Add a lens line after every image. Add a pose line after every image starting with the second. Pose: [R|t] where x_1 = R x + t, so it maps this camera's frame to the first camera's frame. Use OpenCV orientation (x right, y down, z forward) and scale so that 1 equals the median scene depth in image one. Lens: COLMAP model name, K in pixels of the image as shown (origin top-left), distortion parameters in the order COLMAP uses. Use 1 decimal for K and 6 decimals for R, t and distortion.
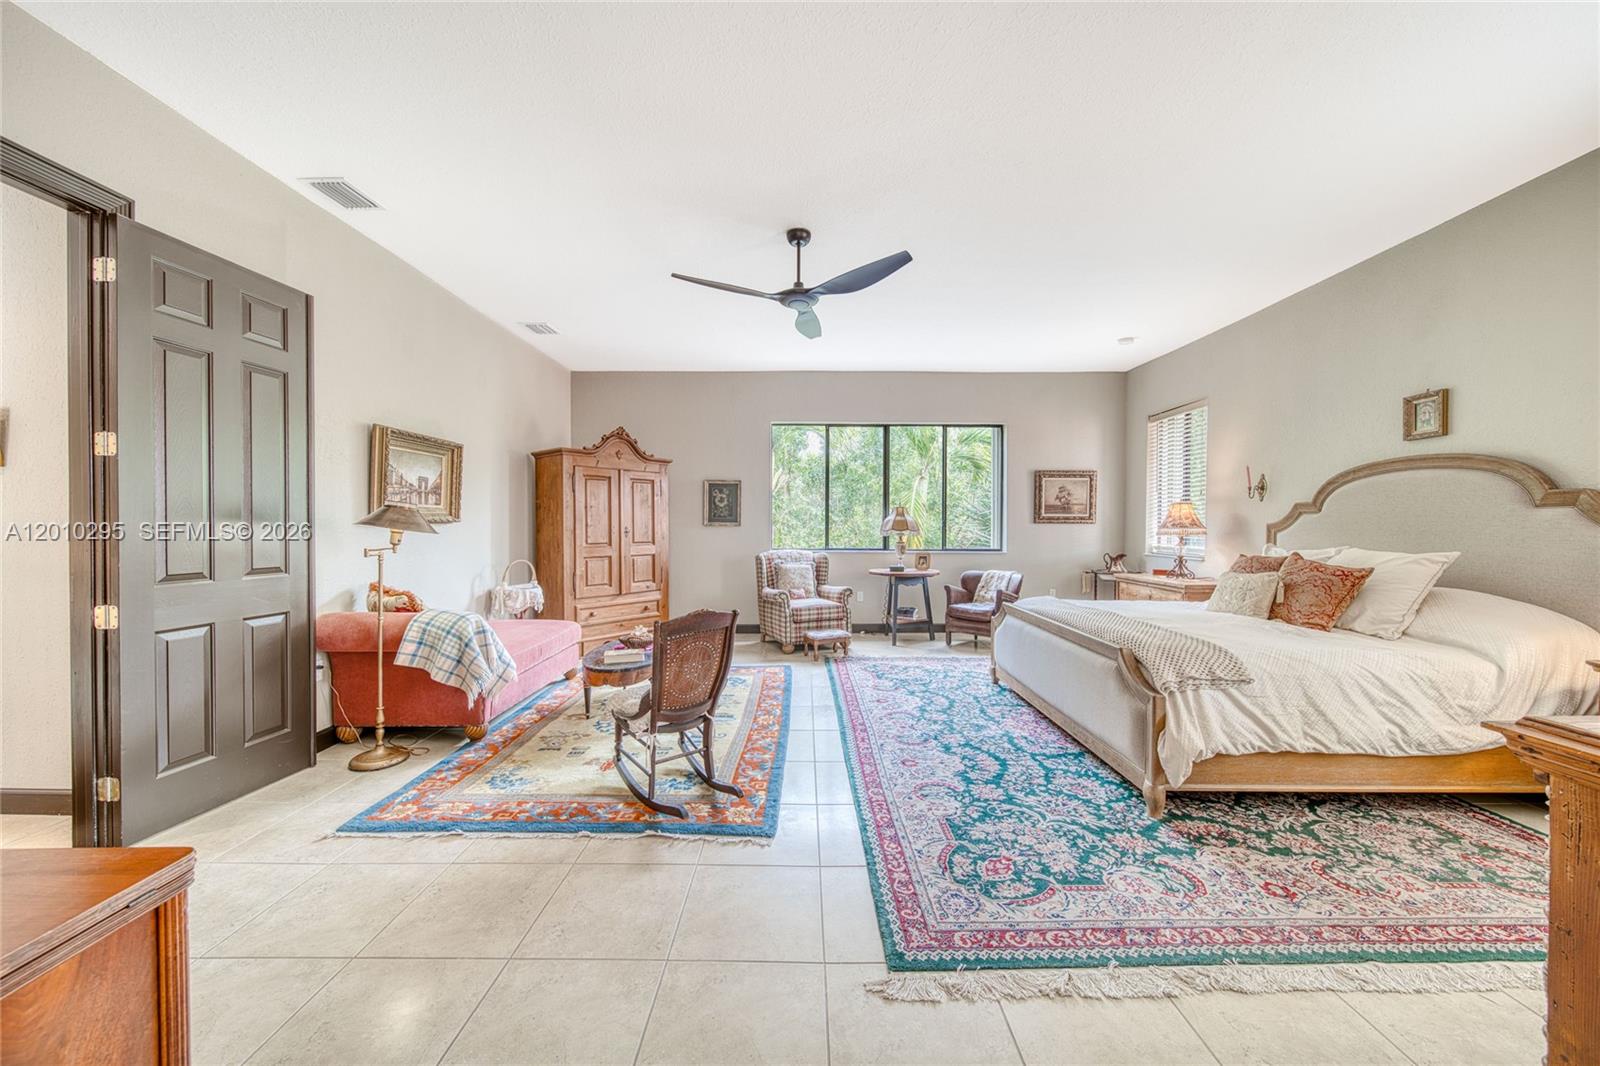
lens RADIAL K [[574.6, 0, 797.0], [0, 574.6, 526.2], [0, 0, 1]] dist [0.000029, -0.001749]
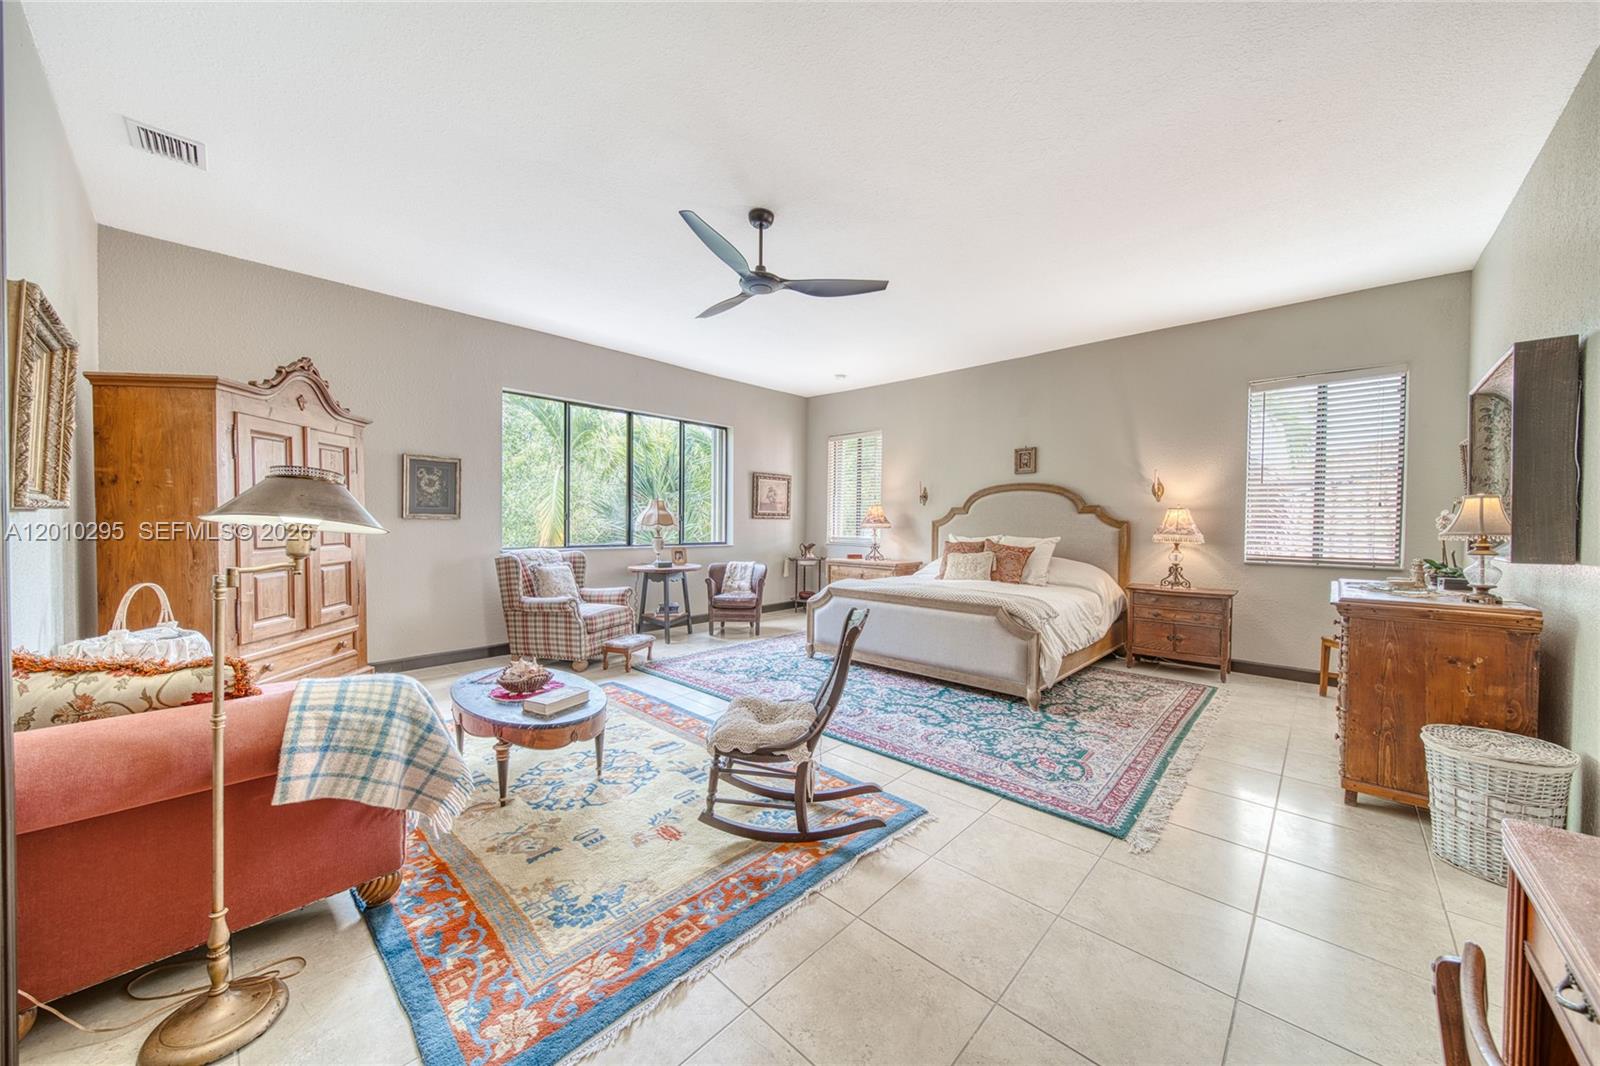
lens RADIAL K [[574.6, 0, 808.9], [0, 574.6, 526.9], [0, 0, 1]] dist [0.000029, -0.001749]
pose [[0.666801, -0.003297, 0.745228, -0.681577], [-0.006330, 0.999929, 0.010088, -0.001062], [-0.745209, -0.011444, 0.666733, 0.311671]]
